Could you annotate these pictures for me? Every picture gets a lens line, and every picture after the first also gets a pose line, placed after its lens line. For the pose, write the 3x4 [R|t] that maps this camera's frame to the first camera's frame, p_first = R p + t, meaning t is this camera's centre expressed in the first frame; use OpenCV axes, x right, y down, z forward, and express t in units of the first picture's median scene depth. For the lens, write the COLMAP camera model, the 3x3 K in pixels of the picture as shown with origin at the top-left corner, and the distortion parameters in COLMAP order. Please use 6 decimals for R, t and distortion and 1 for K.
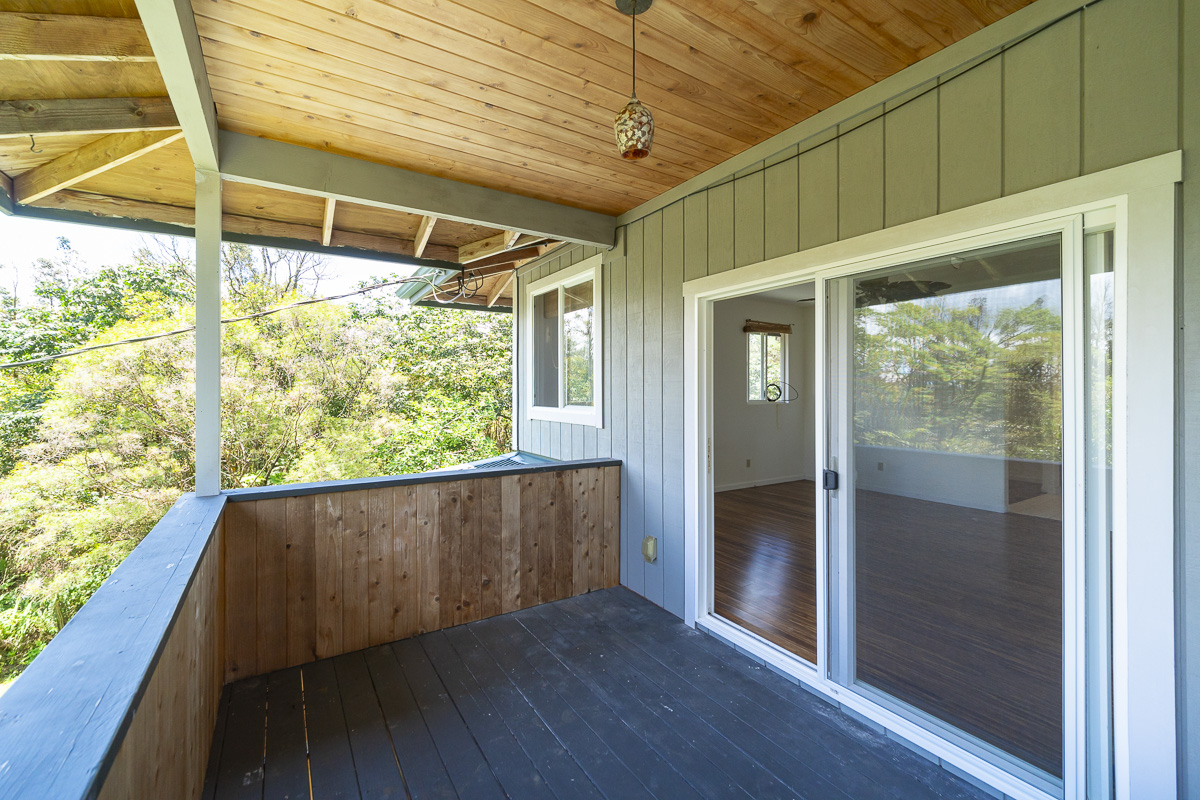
lens RADIAL K [[500.7, 0, 598.2], [0, 500.7, 392.4], [0, 0, 1]] dist [0.001102, 0.000698]
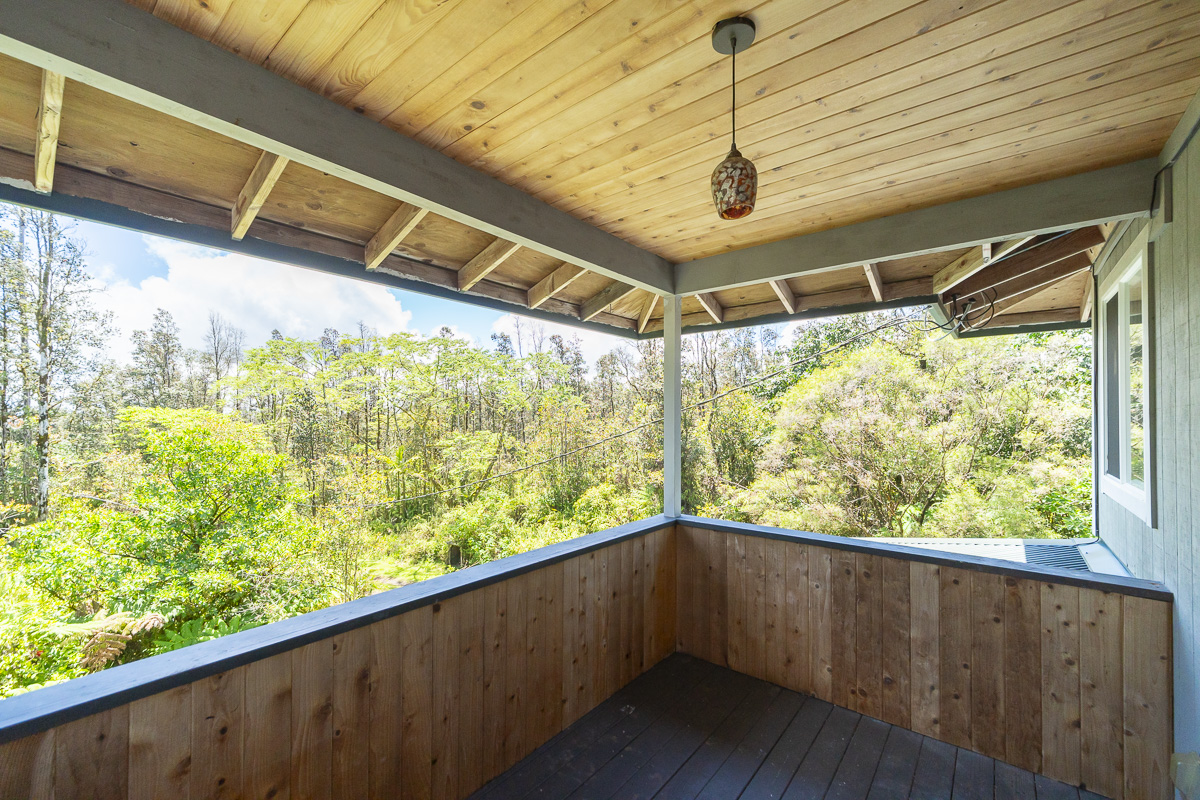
lens RADIAL K [[500.7, 0, 592.6], [0, 500.7, 417.7], [0, 0, 1]] dist [0.001102, 0.000698]
pose [[0.314462, -0.002076, -0.949268, 0.423015], [-0.003849, 0.999987, -0.003462, -0.060700], [0.949262, 0.004742, 0.314450, 0.253872]]
